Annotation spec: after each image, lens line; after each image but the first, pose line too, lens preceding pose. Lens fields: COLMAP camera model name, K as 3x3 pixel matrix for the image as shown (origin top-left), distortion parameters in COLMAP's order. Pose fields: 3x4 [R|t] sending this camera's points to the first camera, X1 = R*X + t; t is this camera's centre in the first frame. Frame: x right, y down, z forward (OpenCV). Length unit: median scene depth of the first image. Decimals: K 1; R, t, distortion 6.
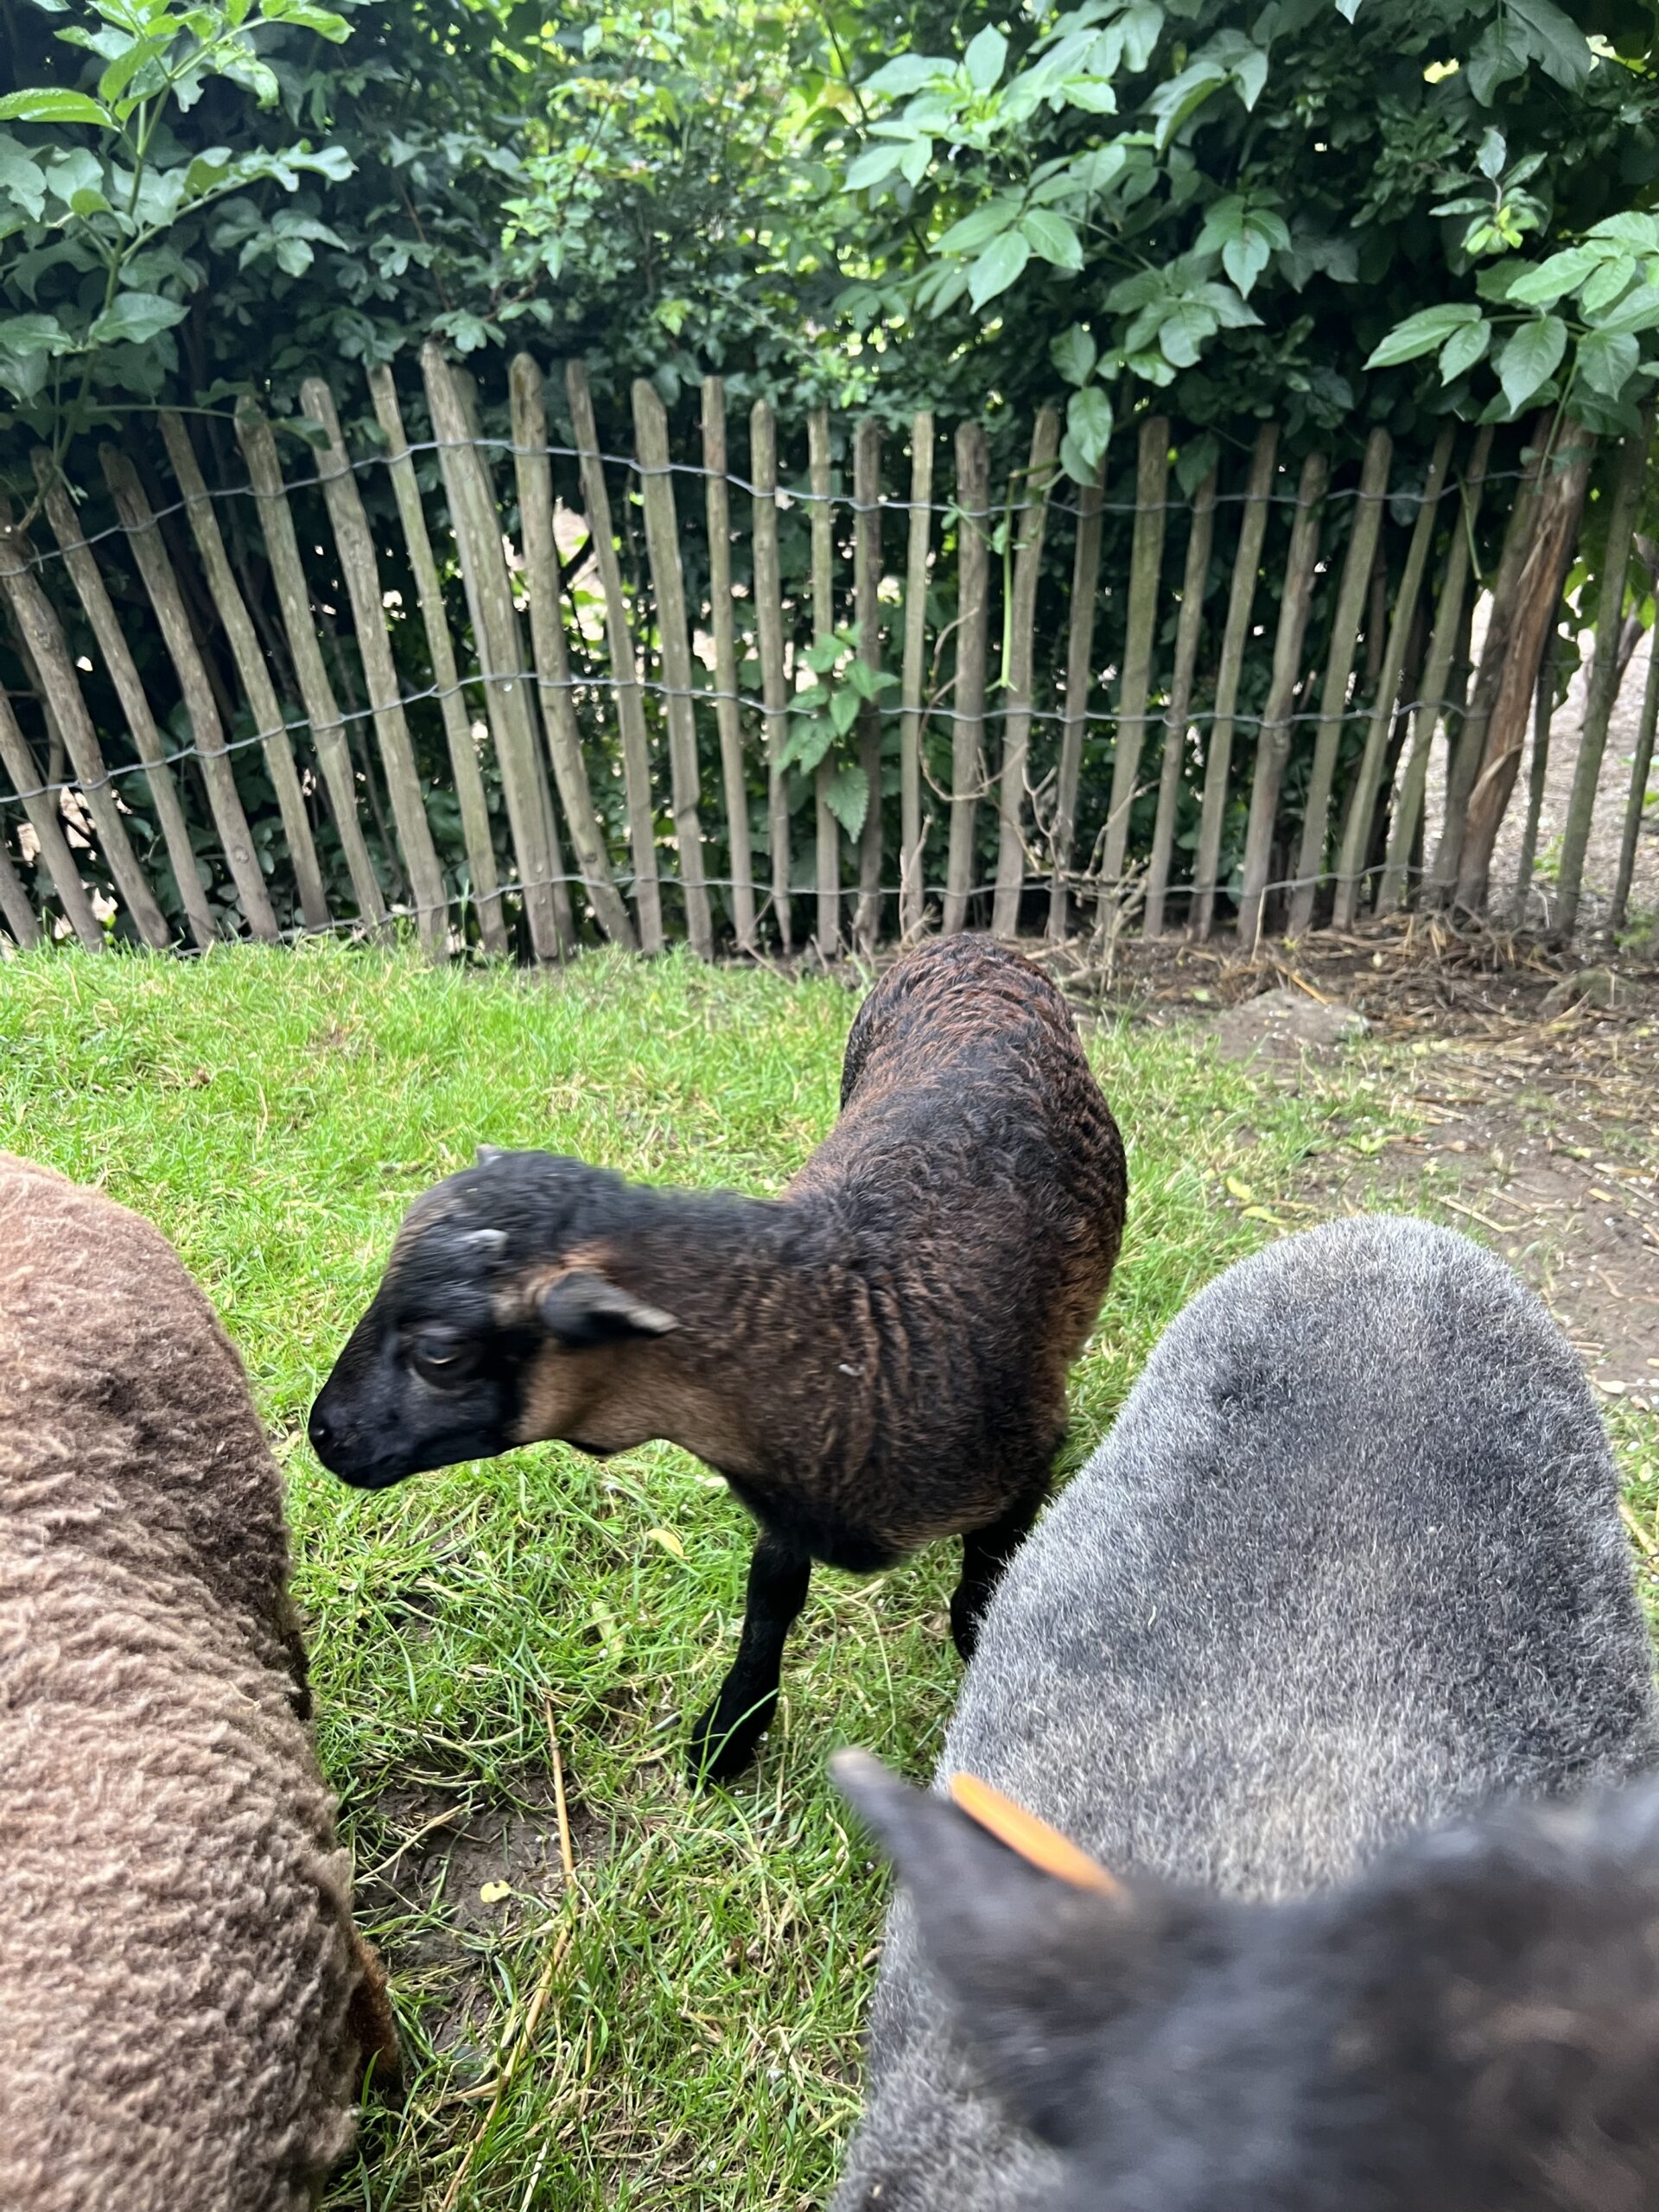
lens RADIAL K [[1826.5, 0, 822.6], [0, 1826.5, 1100.9], [0, 0, 1]] dist [0.027047, -0.044529]
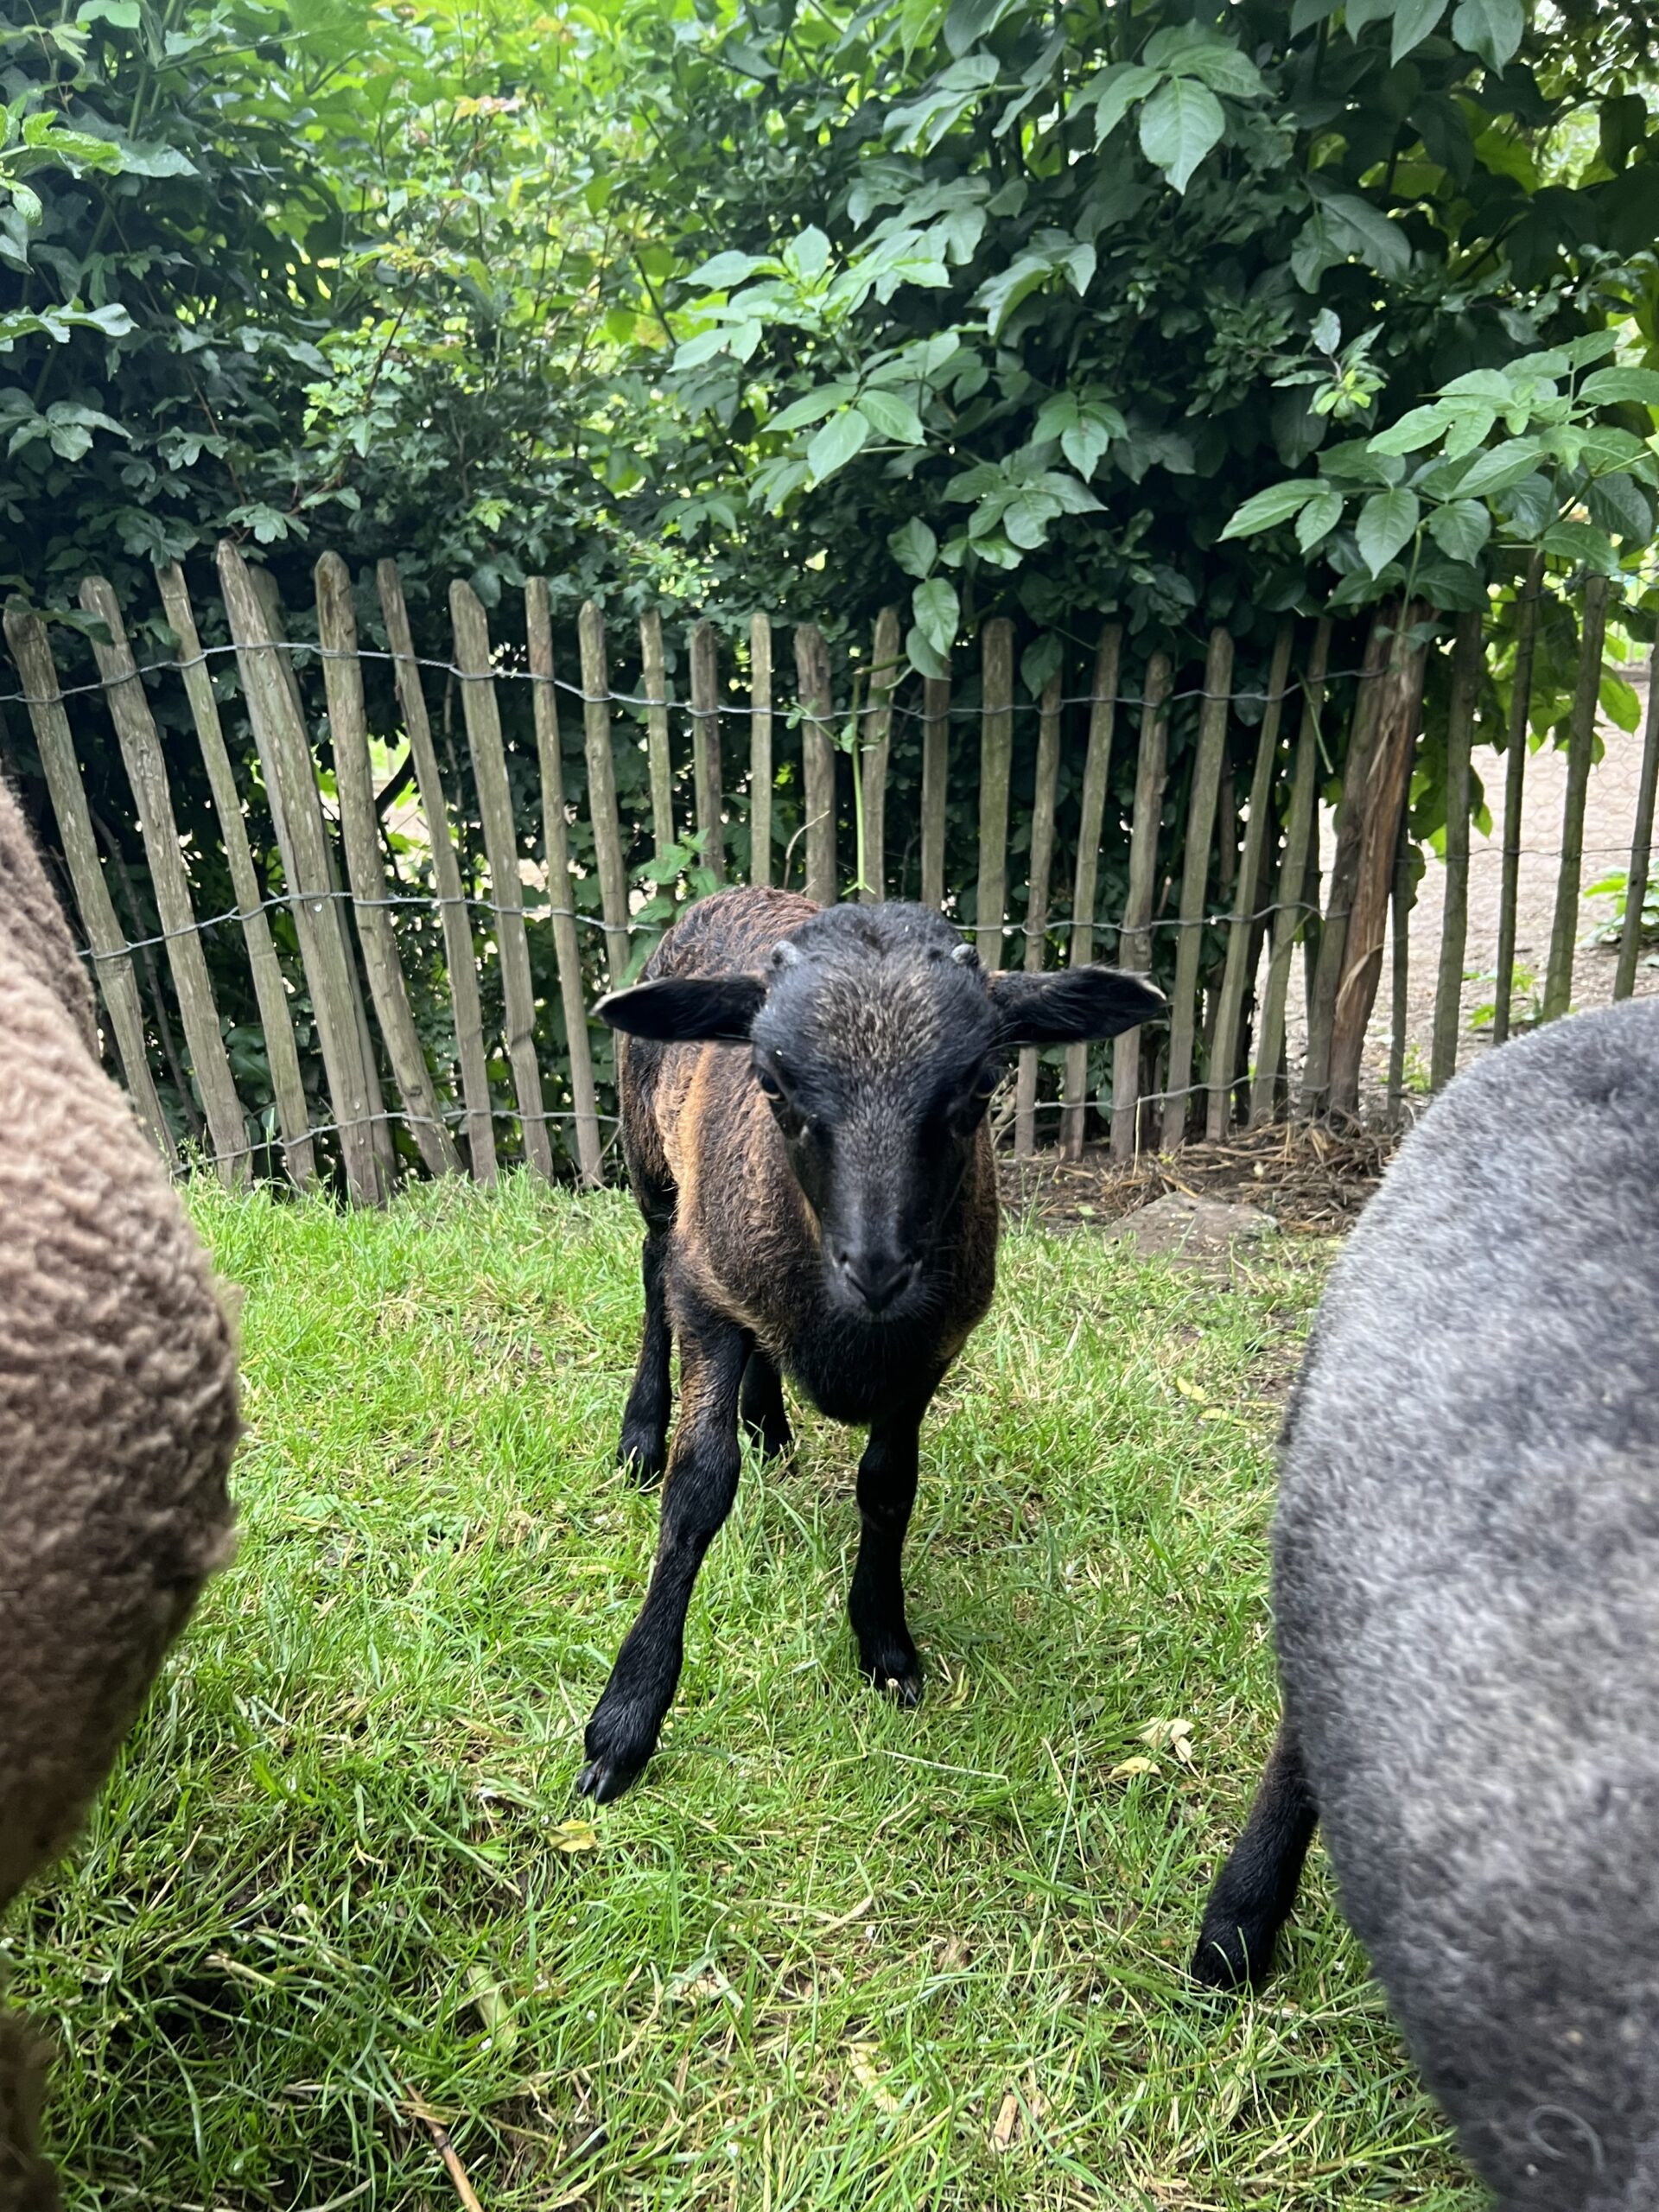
lens RADIAL K [[1826.5, 0, 851.2], [0, 1826.5, 1111.1], [0, 0, 1]] dist [0.027047, -0.044529]
pose [[0.992538, -0.043853, 0.113776, -0.018763], [0.060585, 0.987122, -0.148054, 0.026403], [-0.105818, 0.153843, 0.982413, 0.102432]]
